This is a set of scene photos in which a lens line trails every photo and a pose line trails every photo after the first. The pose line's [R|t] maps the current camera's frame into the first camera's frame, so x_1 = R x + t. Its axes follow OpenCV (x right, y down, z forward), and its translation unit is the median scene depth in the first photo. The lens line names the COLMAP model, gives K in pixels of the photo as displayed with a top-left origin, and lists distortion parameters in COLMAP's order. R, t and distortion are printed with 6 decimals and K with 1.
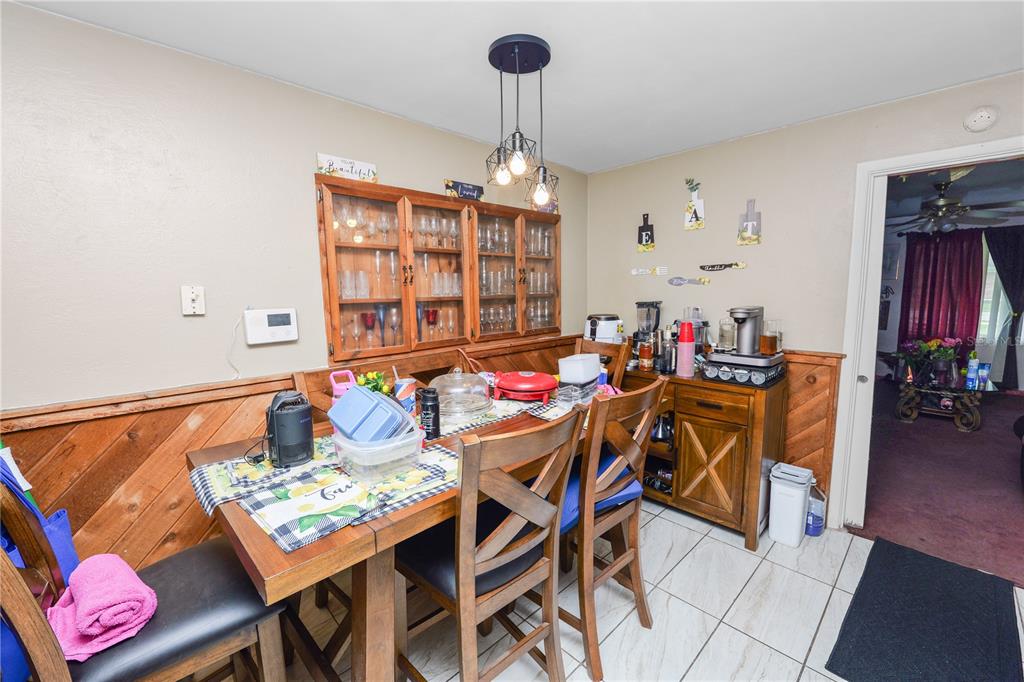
lens RADIAL K [[418.1, 0, 509.7], [0, 418.1, 340.1], [0, 0, 1]] dist [-0.012104, 0.000966]
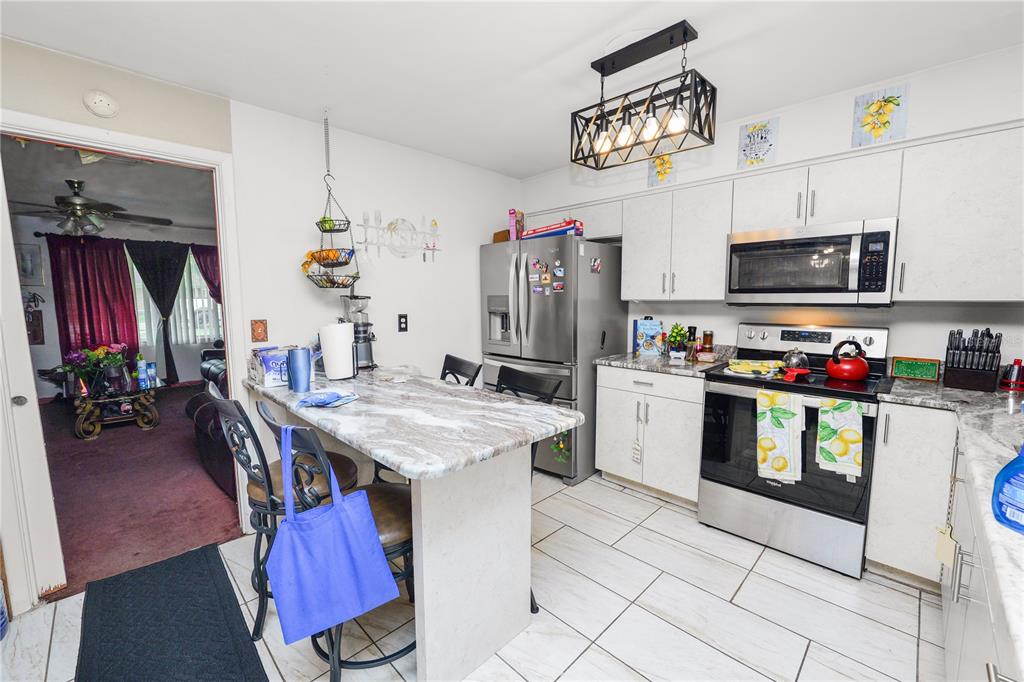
lens RADIAL K [[418.1, 0, 508.8], [0, 418.1, 340.3], [0, 0, 1]] dist [-0.012104, 0.000966]
pose [[-0.014235, -0.090544, 0.995791, 0.086115], [0.127817, 0.987557, 0.091622, 0.024784], [-0.991696, 0.128584, -0.002484, 0.088089]]
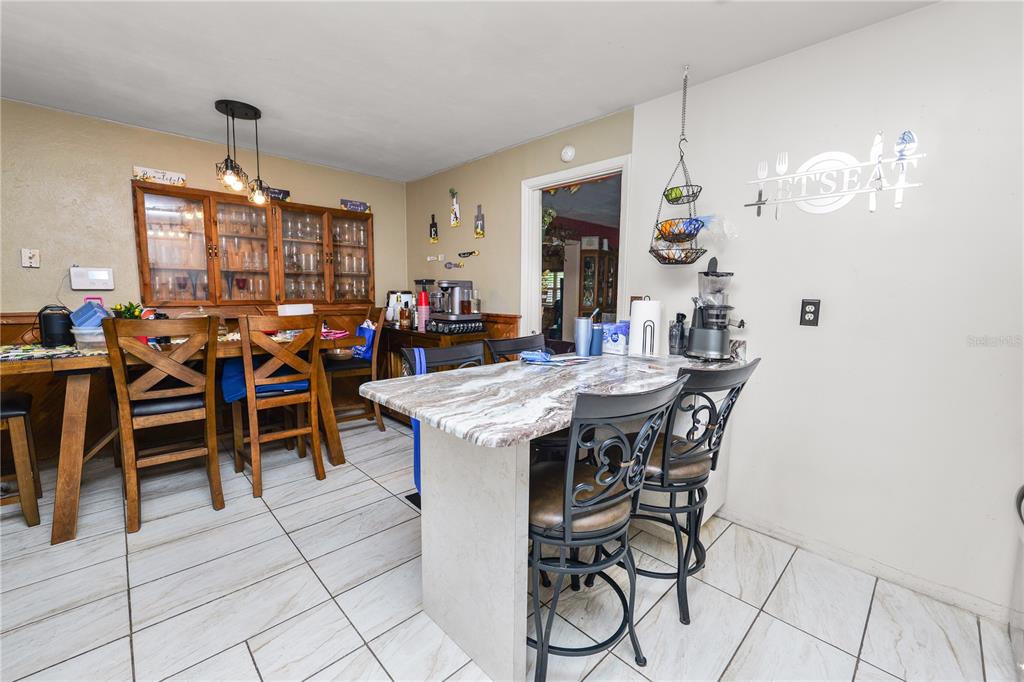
lens RADIAL K [[418.1, 0, 511.6], [0, 418.1, 335.1], [0, 0, 1]] dist [-0.012104, 0.000966]
pose [[0.999634, 0.026553, 0.005177, 0.628239], [-0.026440, 0.999434, -0.020816, 0.107109], [-0.005727, 0.020672, 0.999770, -0.336956]]
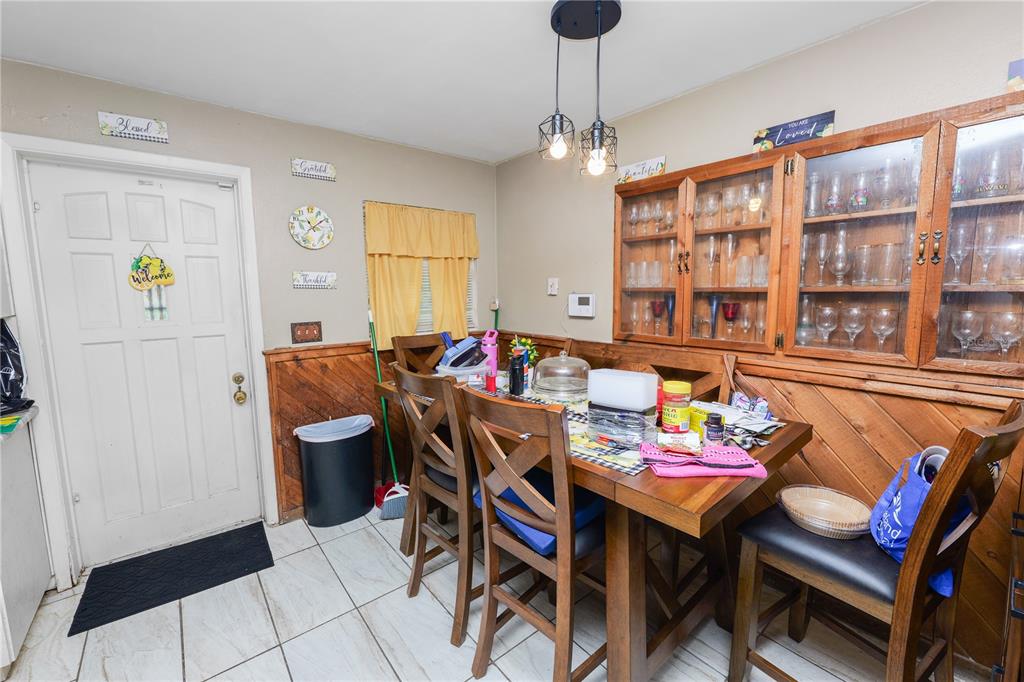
lens RADIAL K [[418.1, 0, 515.0], [0, 418.1, 339.9], [0, 0, 1]] dist [-0.012104, 0.000966]
pose [[-0.070207, 0.134383, -0.988439, 0.581581], [-0.112893, 0.983448, 0.141723, -0.061877], [0.991124, 0.121537, -0.053874, 0.567076]]
